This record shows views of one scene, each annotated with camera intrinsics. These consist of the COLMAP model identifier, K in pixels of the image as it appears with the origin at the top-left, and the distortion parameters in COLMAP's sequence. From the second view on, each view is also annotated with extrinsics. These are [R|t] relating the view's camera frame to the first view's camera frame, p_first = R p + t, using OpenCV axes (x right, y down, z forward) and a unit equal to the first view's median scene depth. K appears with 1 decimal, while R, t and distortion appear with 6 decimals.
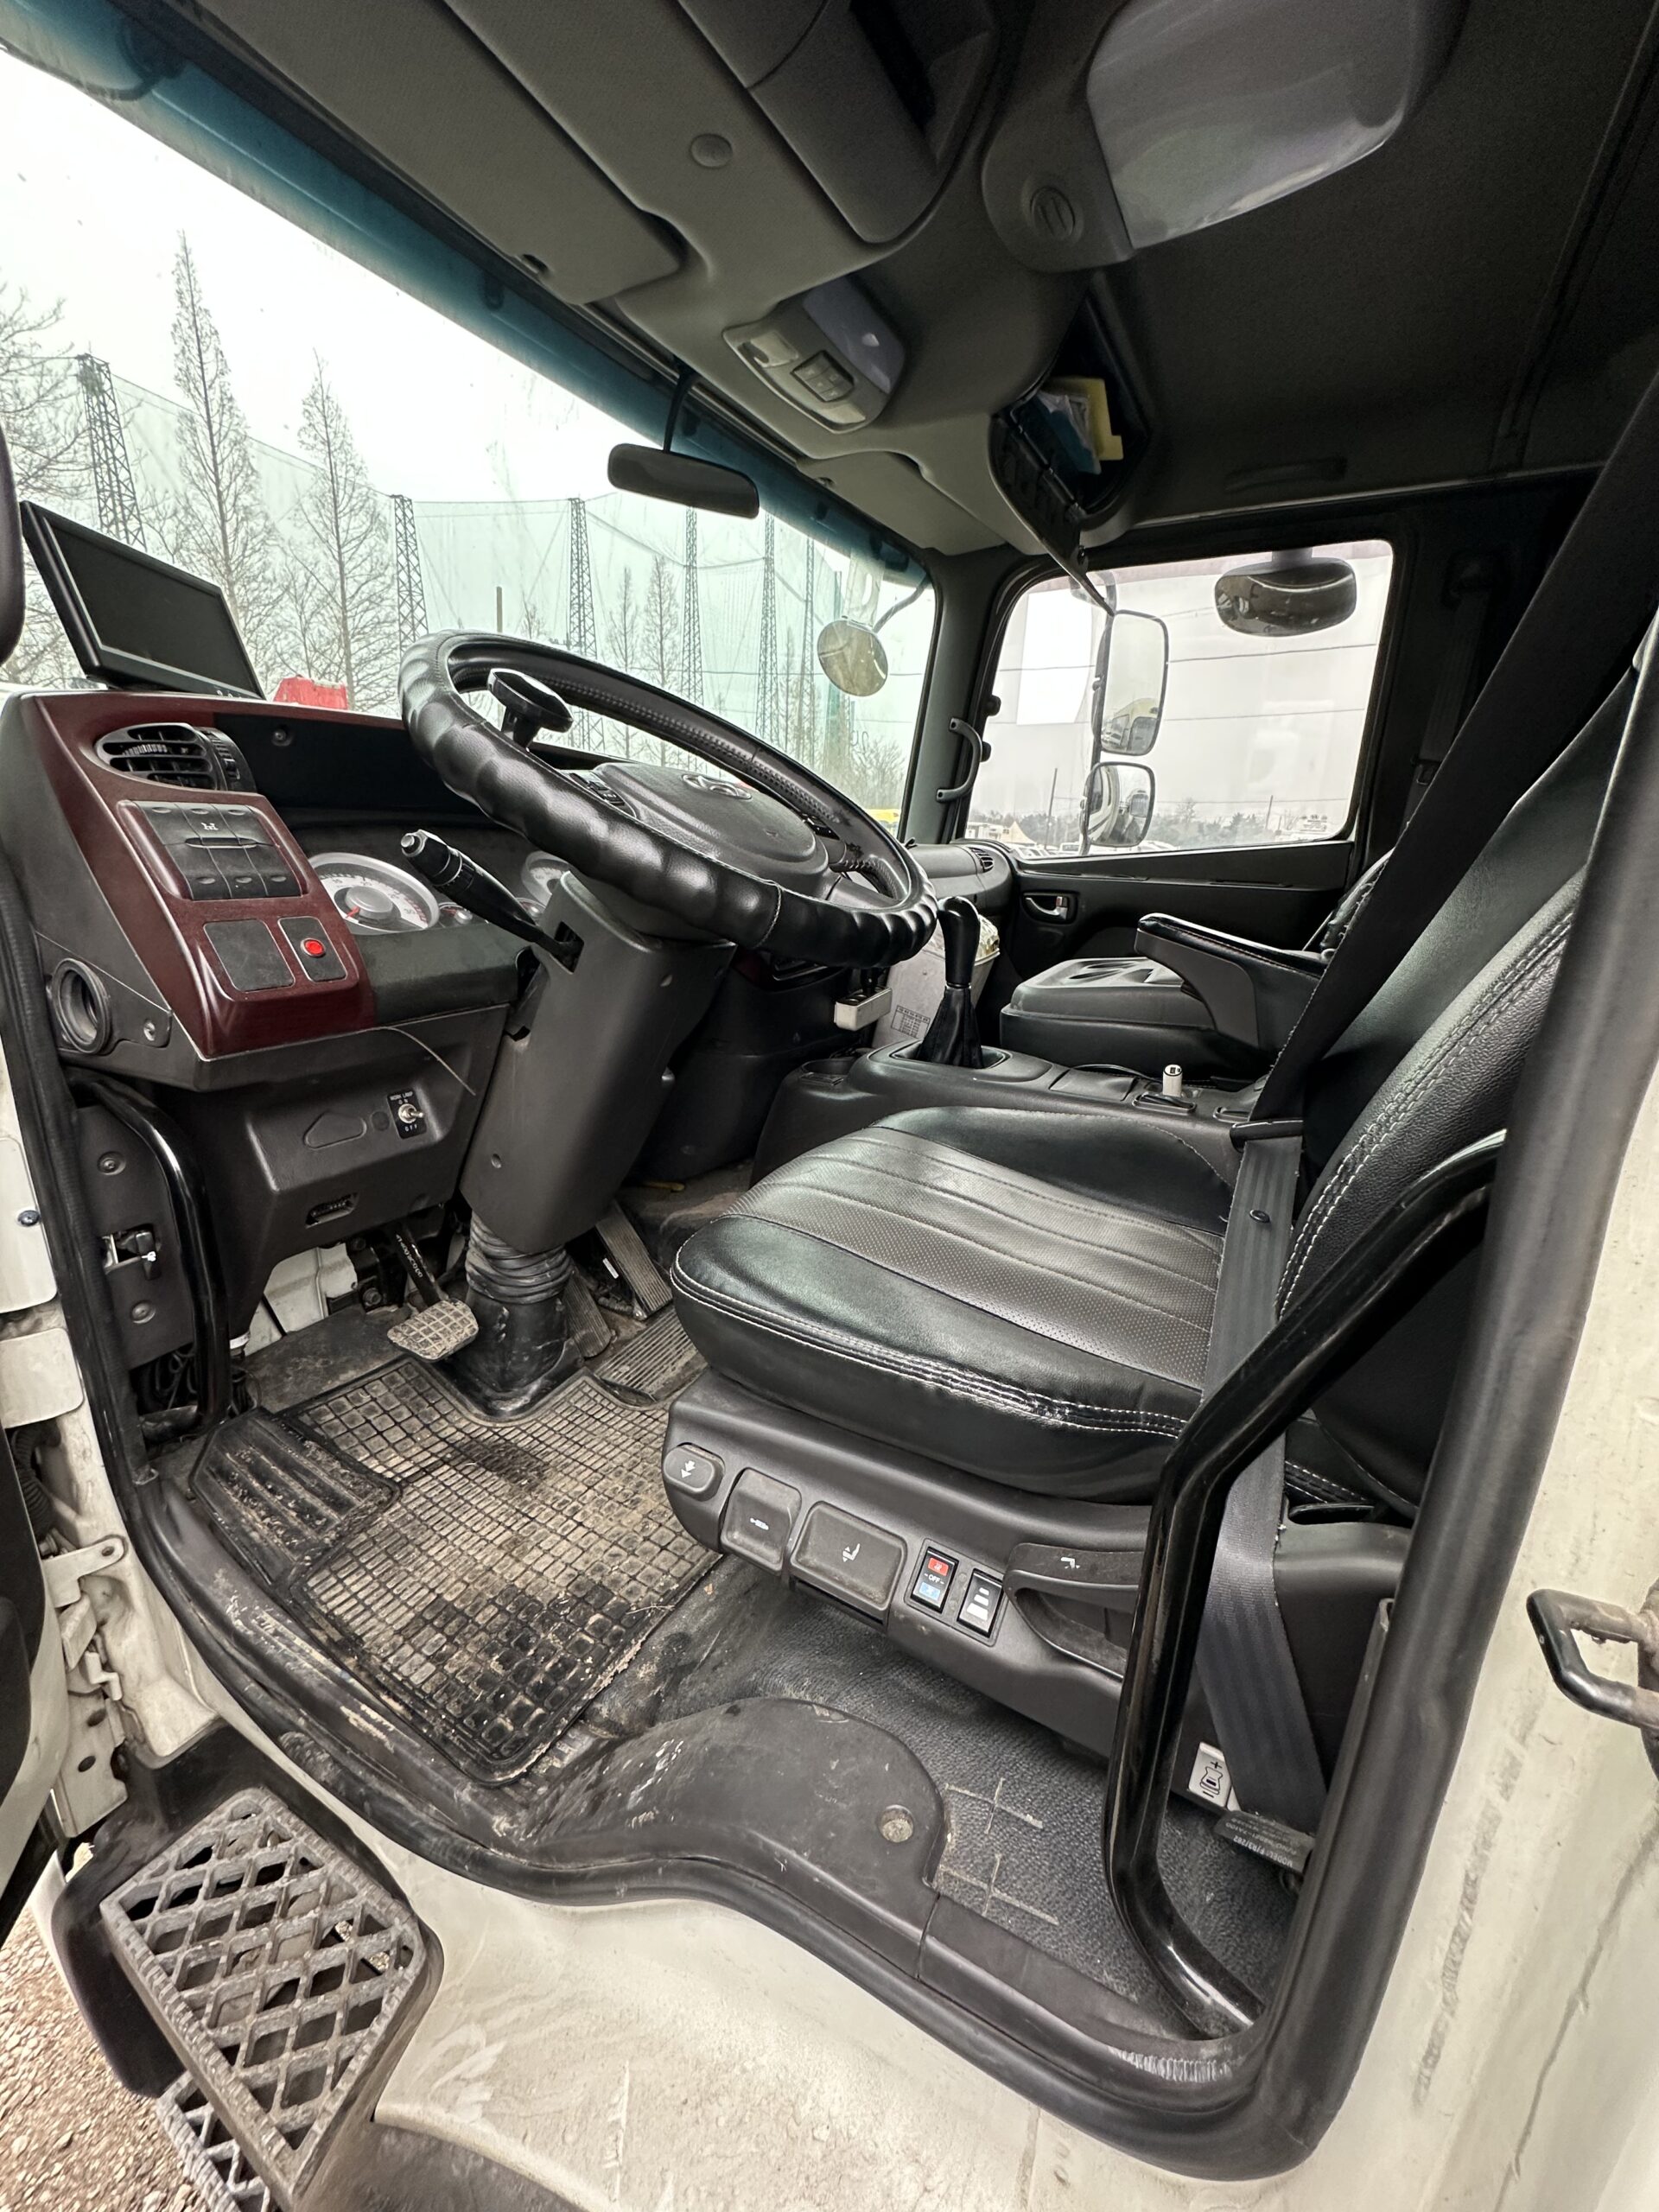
lens RADIAL K [[881.6, 0, 829.0], [0, 881.6, 1103.6], [0, 0, 1]] dist [-0.006505, 0.001180]
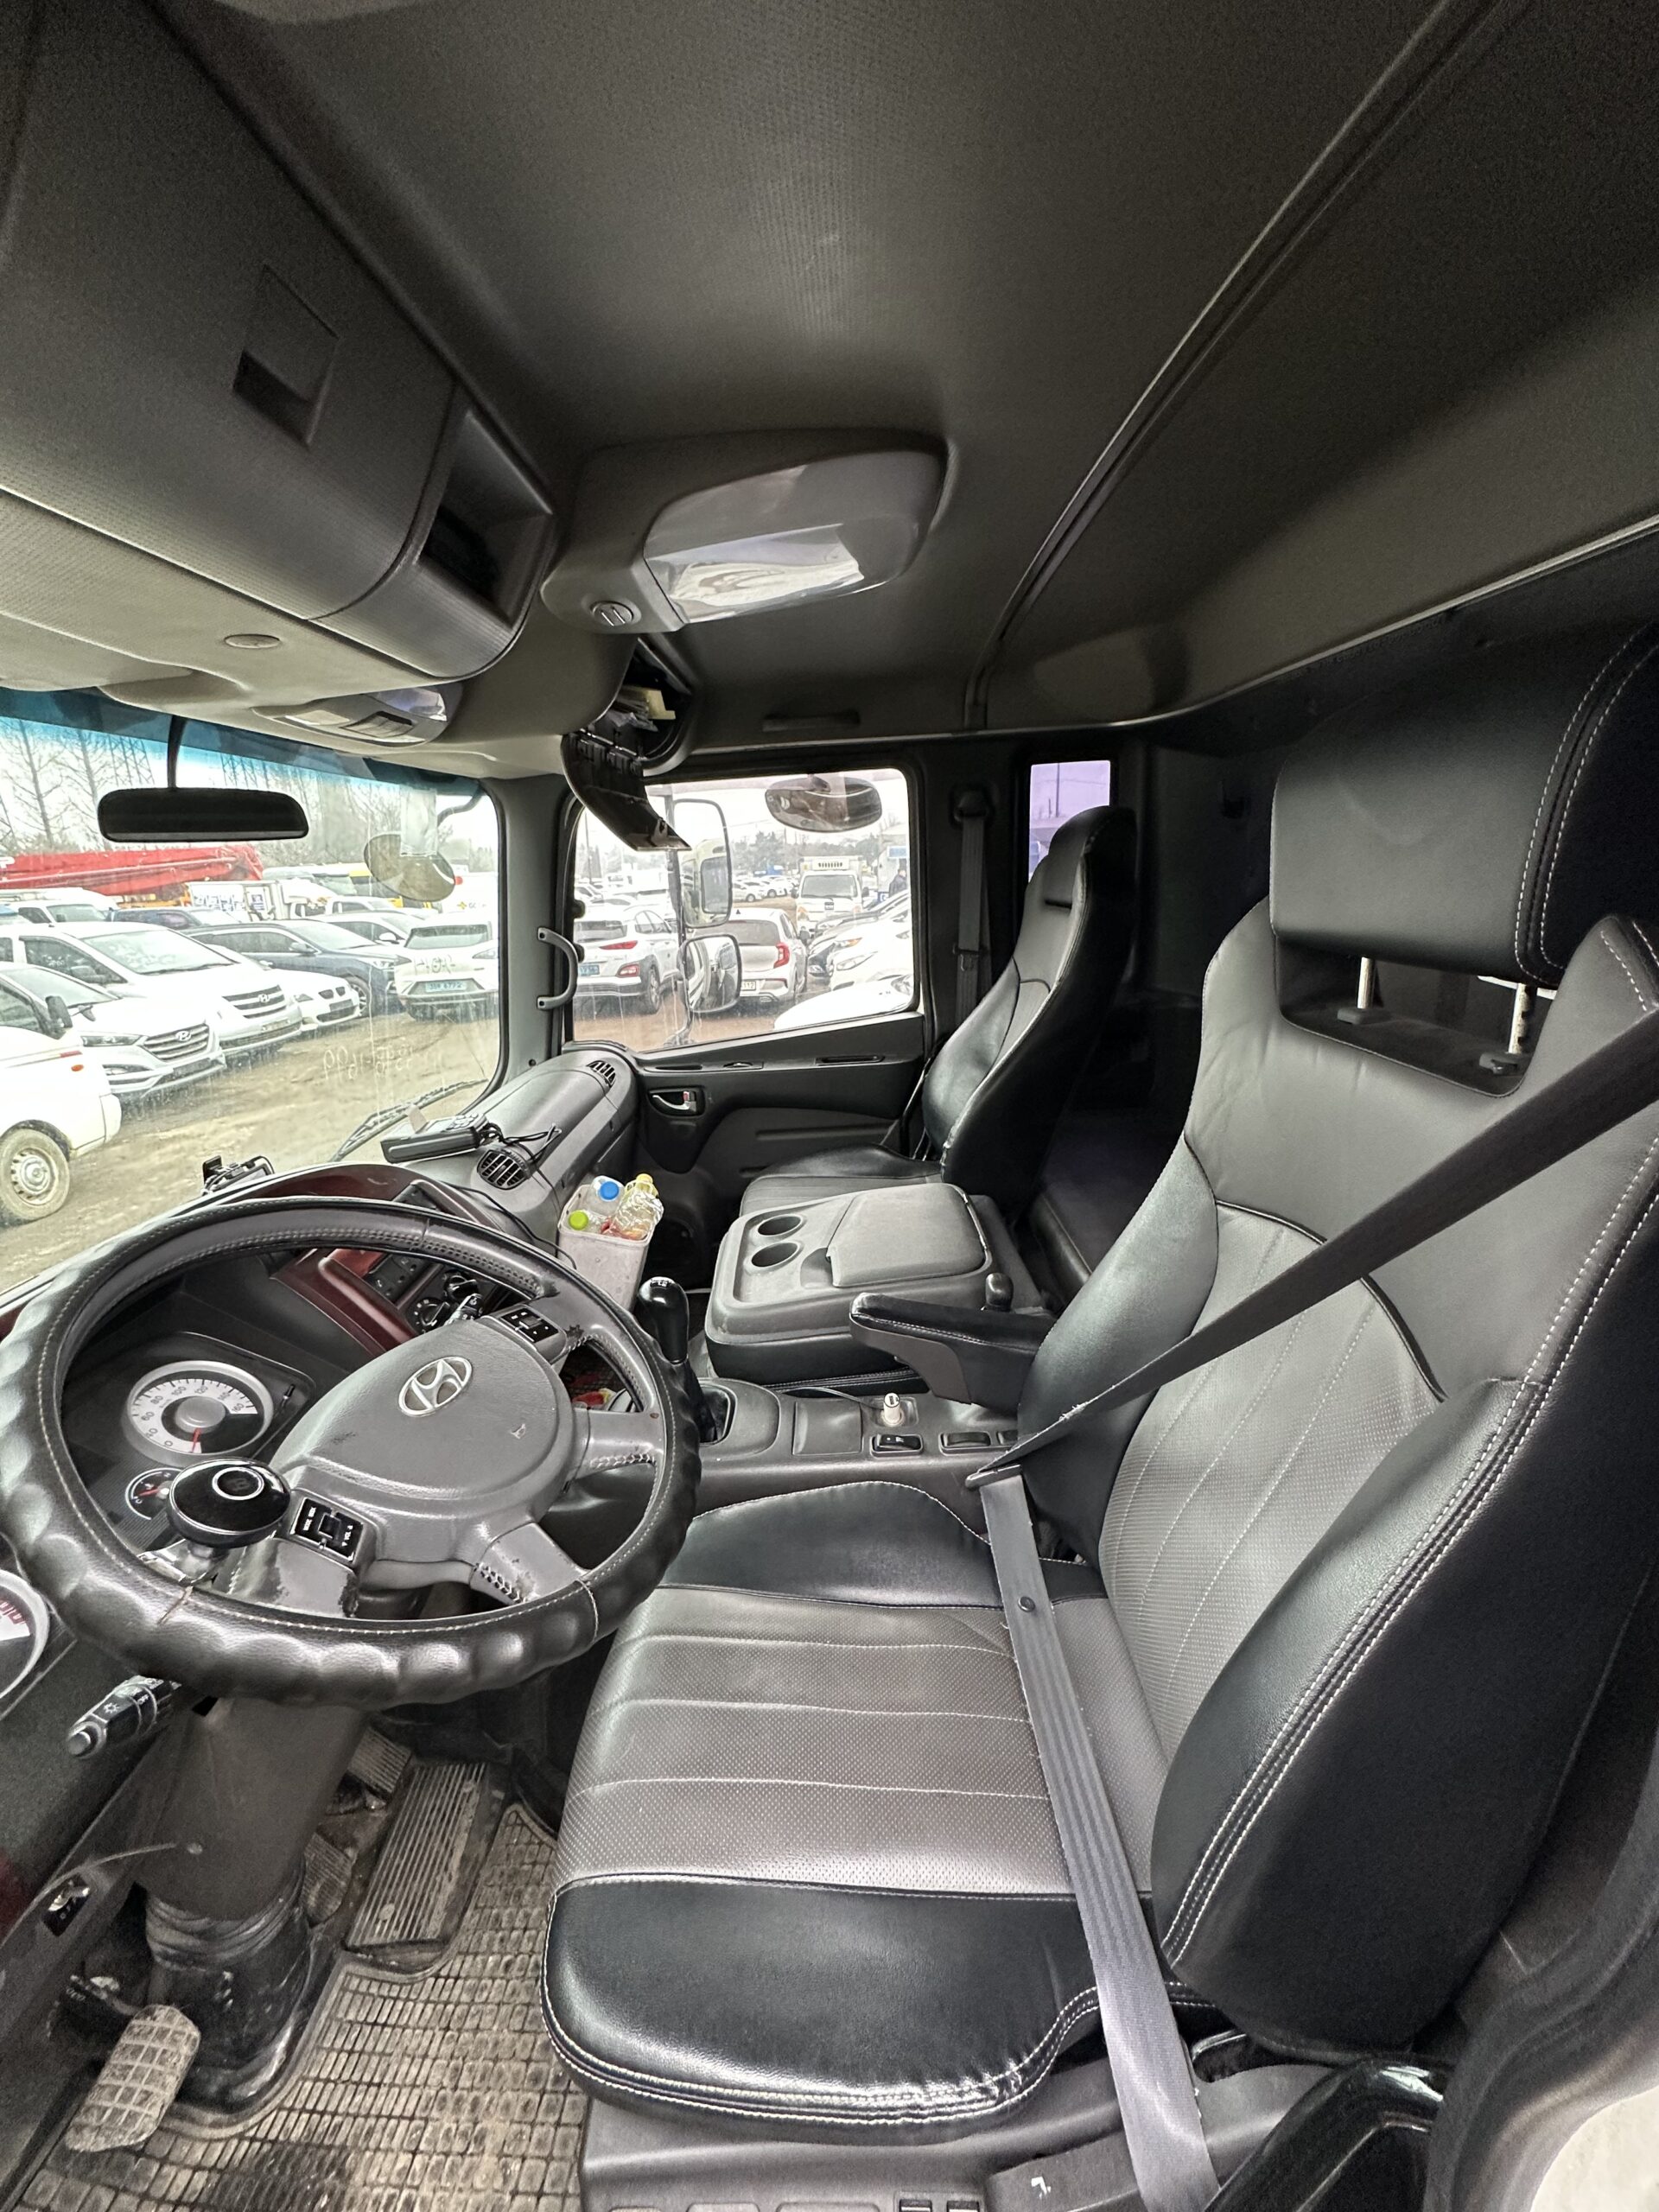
lens RADIAL K [[881.6, 0, 832.8], [0, 881.6, 1115.9], [0, 0, 1]] dist [-0.006505, 0.001180]
pose [[0.878891, -0.199501, 0.433300, -0.091209], [0.209012, 0.977564, 0.026139, -0.486693], [-0.428793, 0.067591, 0.900870, 0.016499]]
